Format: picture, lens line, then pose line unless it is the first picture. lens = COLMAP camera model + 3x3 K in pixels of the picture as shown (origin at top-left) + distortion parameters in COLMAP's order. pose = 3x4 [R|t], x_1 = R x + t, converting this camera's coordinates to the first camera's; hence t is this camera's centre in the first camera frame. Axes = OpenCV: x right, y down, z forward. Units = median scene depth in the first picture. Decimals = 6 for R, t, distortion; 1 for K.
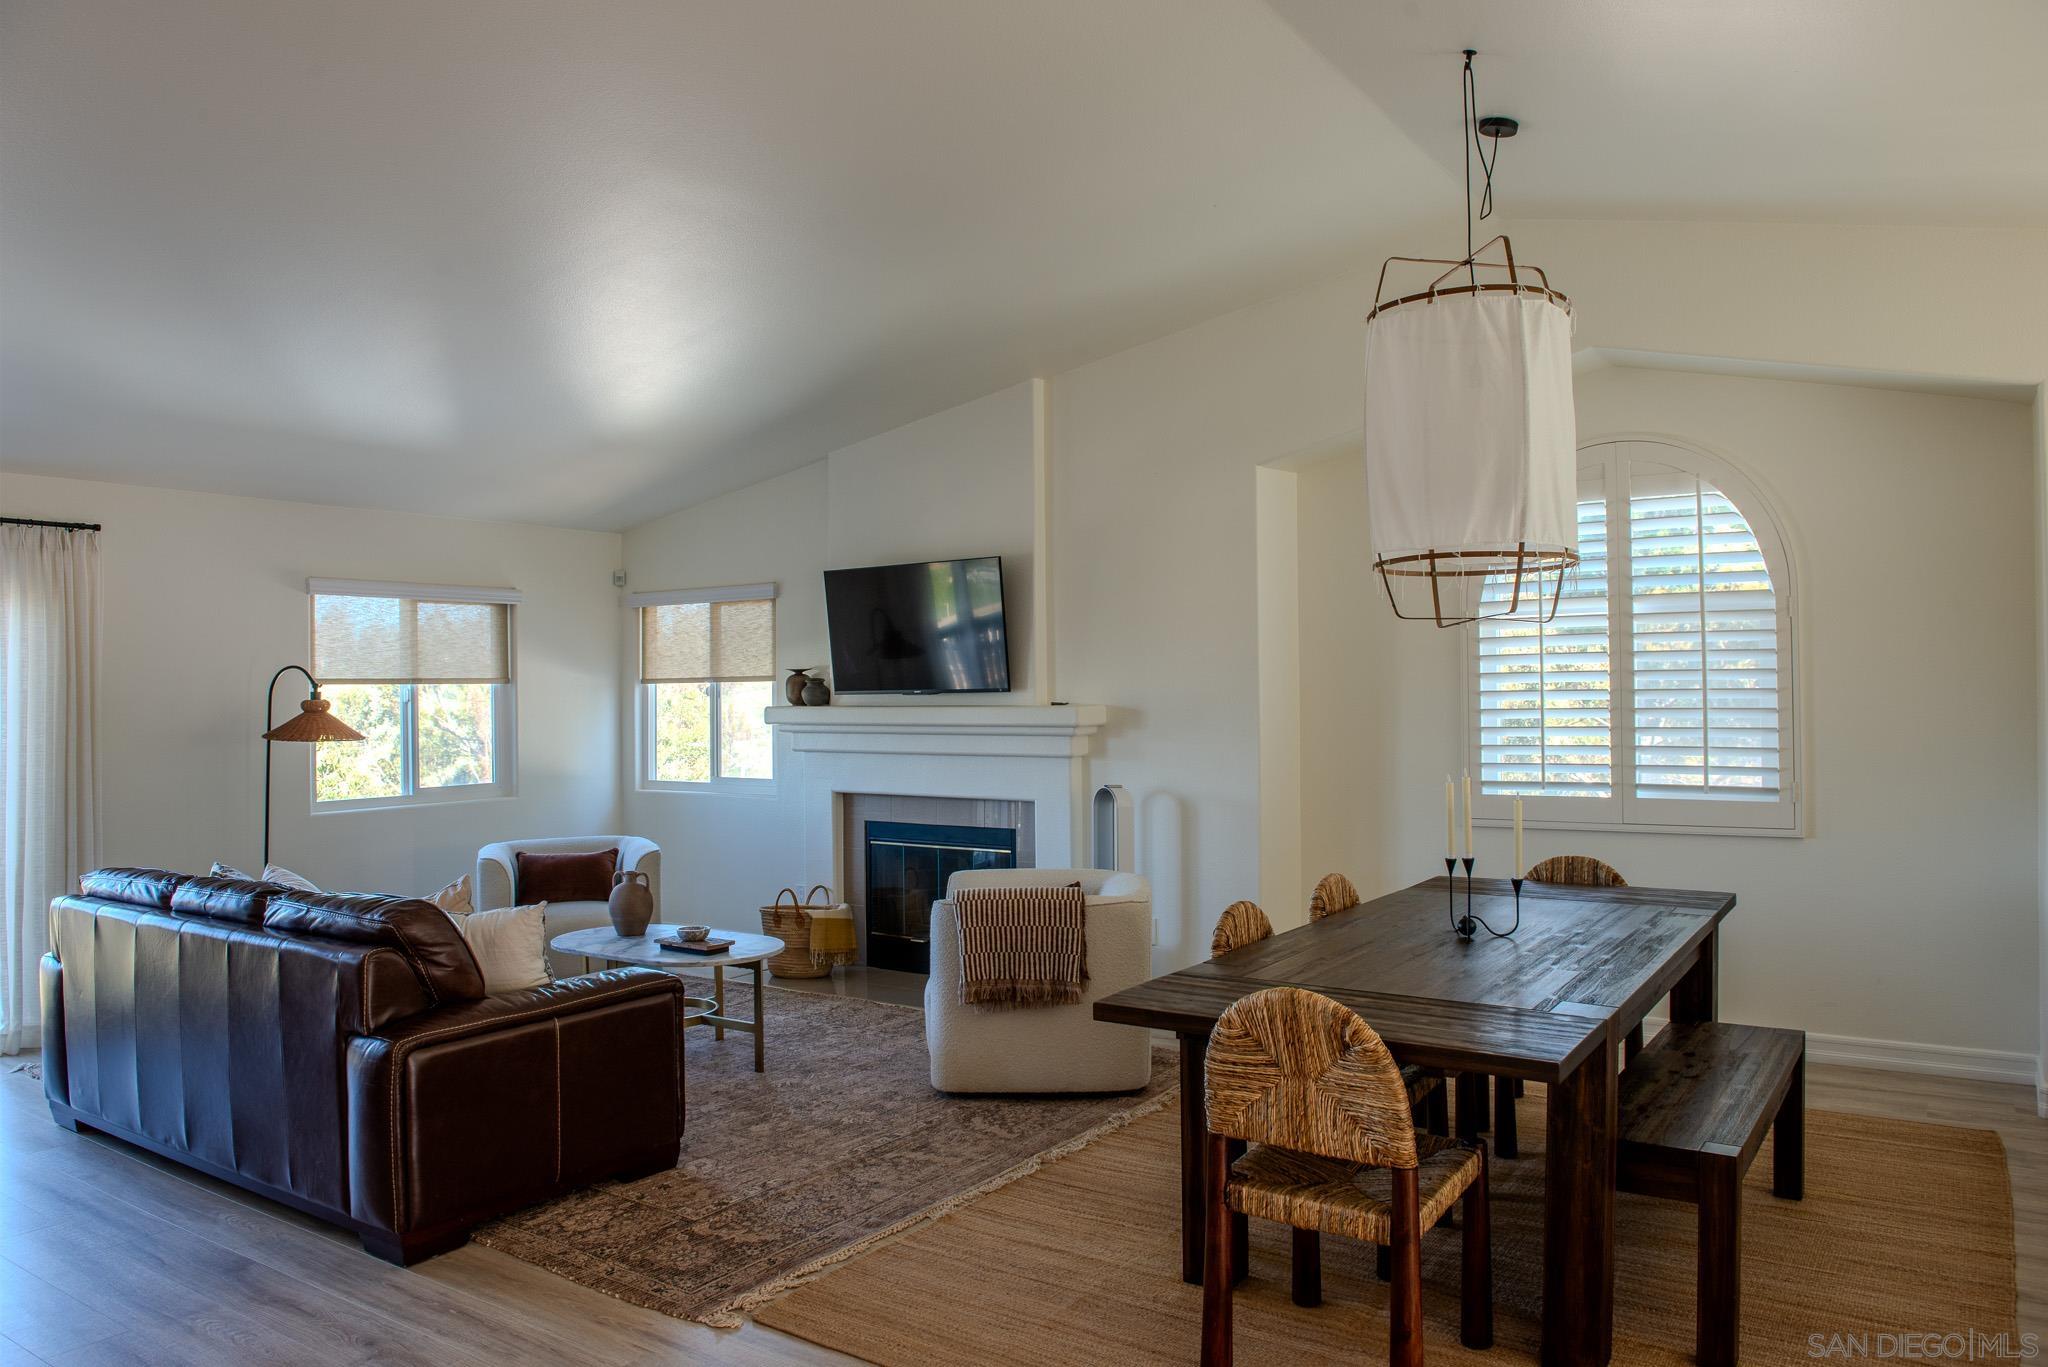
lens RADIAL K [[1405.8, 0, 1038.5], [0, 1405.8, 680.3], [0, 0, 1]] dist [-0.042104, -0.009301]
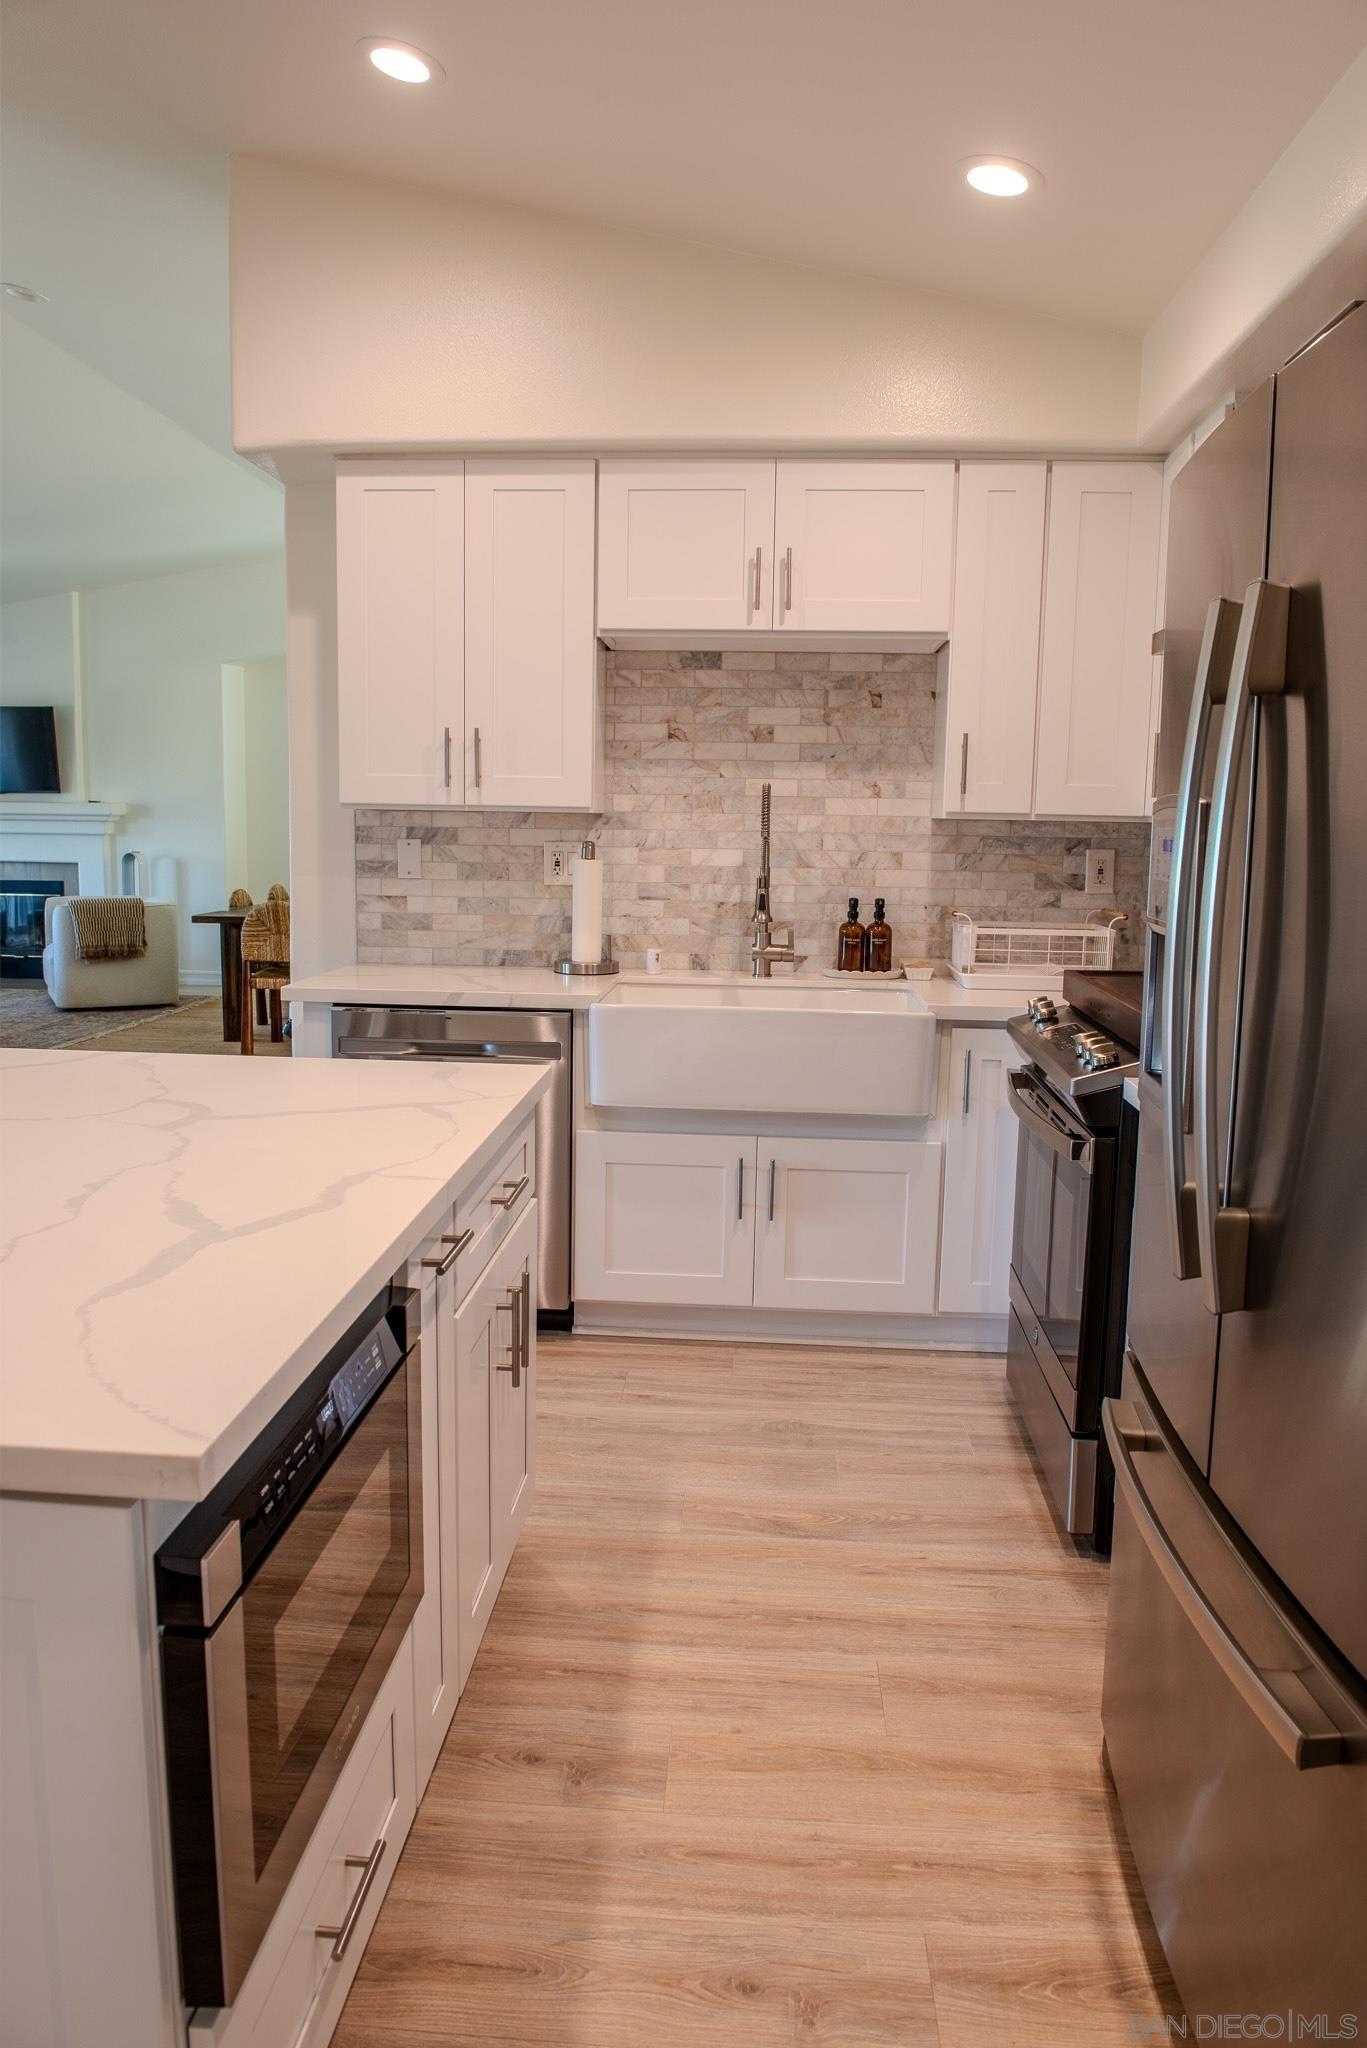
lens RADIAL K [[1405.8, 0, 679.8], [0, 1405.8, 1010.4], [0, 0, 1]] dist [-0.042104, -0.009301]
pose [[0.865912, -0.043471, 0.498304, -0.220616], [-0.030523, 0.989768, 0.139386, 0.010907], [-0.499264, -0.135906, 0.855725, -0.766772]]
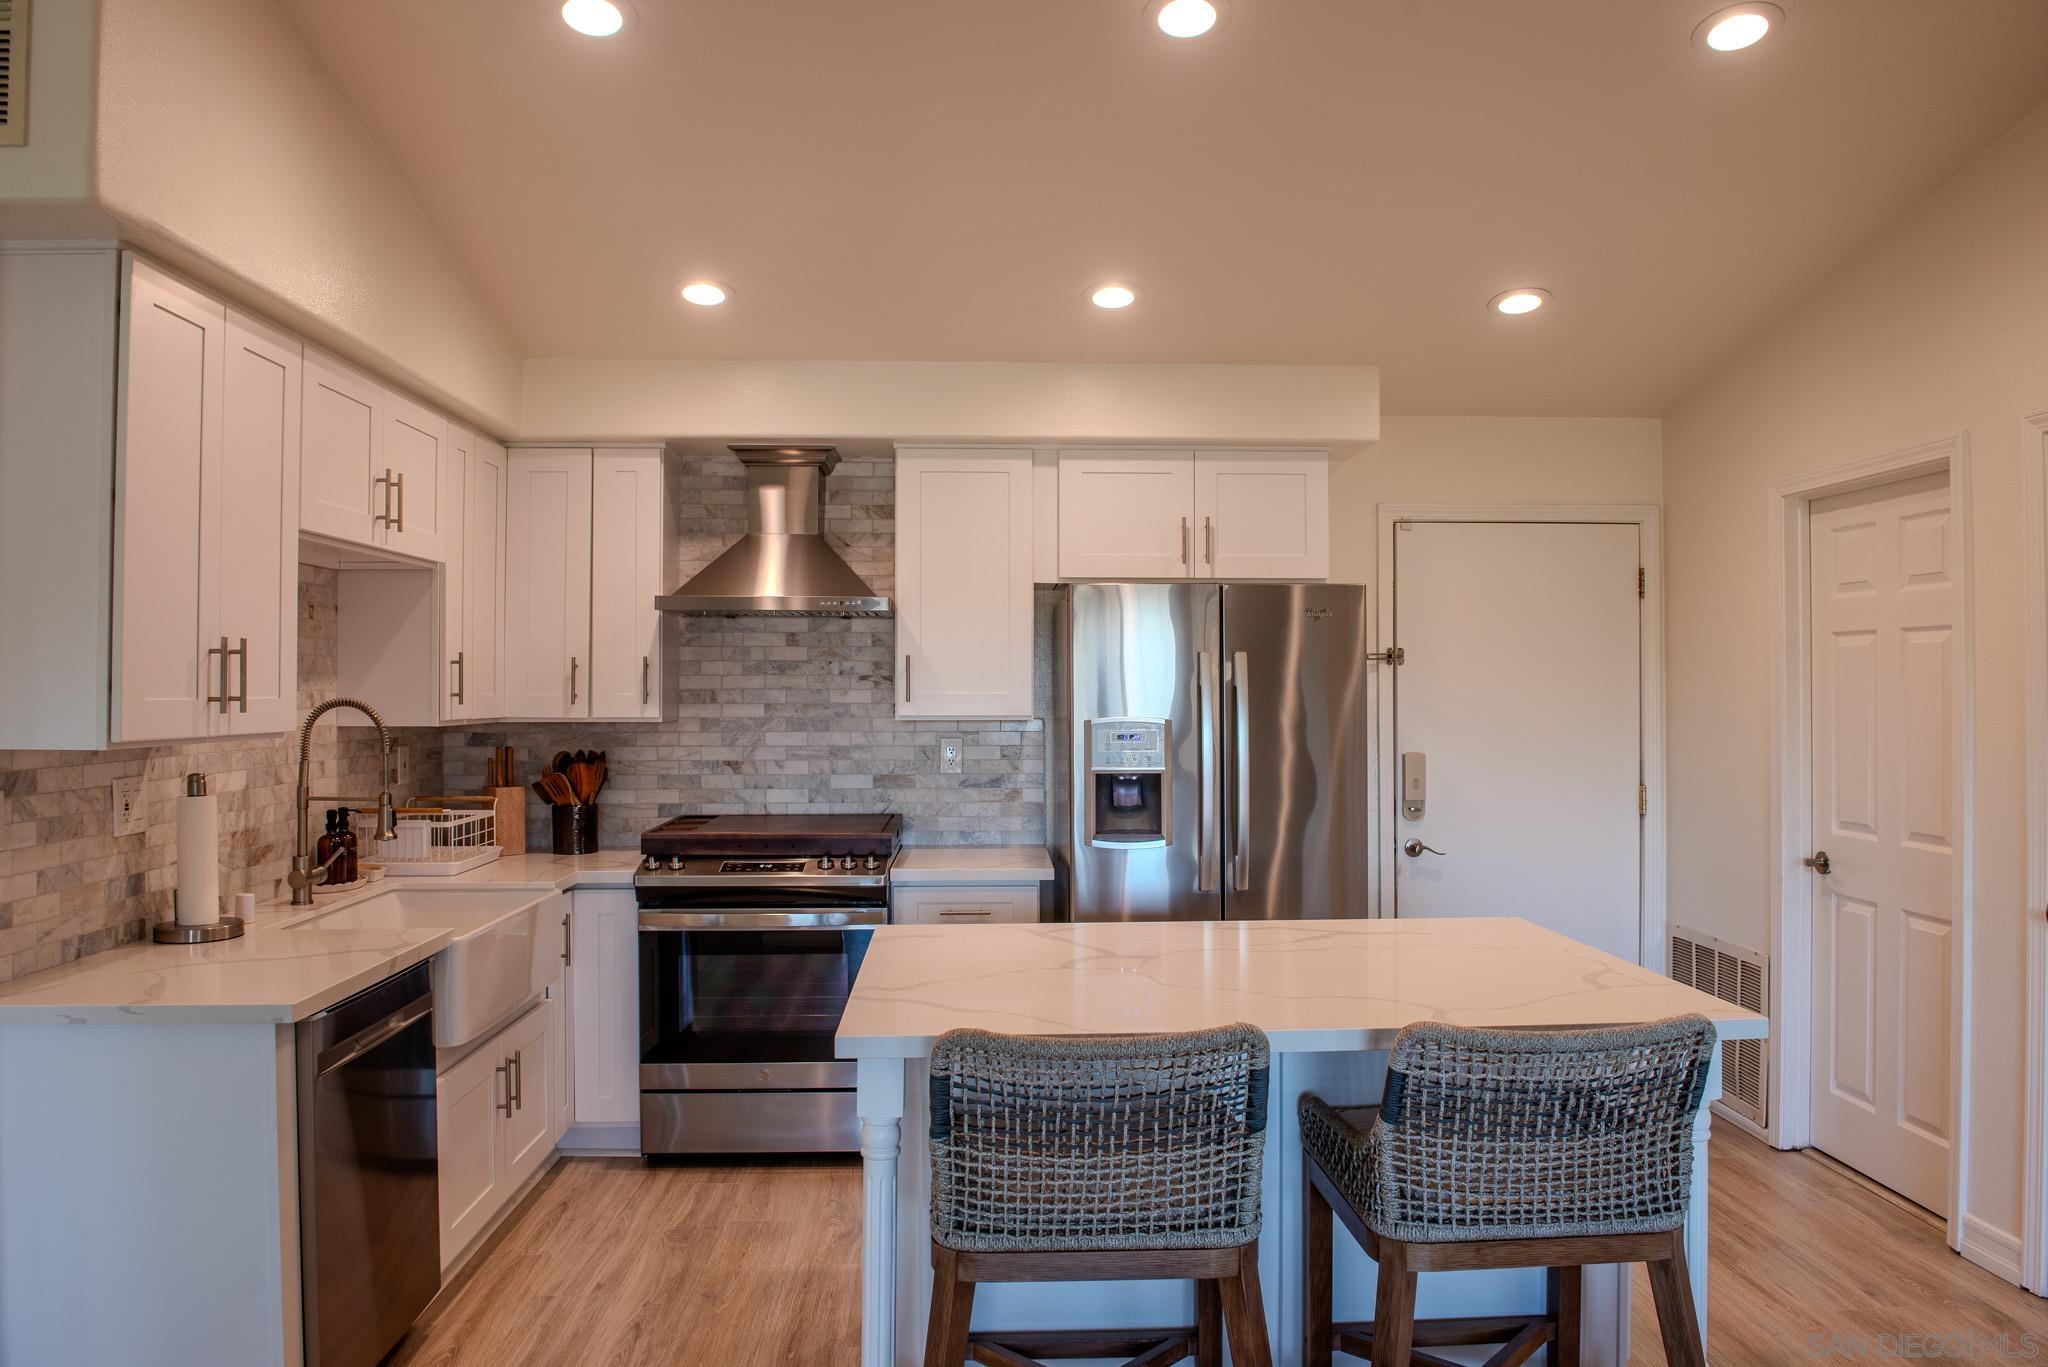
lens RADIAL K [[1405.8, 0, 1038.5], [0, 1405.8, 680.3], [0, 0, 1]] dist [-0.042104, -0.009301]
pose [[-0.597581, 0.014213, 0.801682, -0.515056], [-0.003624, 0.999785, -0.020427, 0.000614], [-0.801800, -0.015113, -0.597401, -0.148384]]
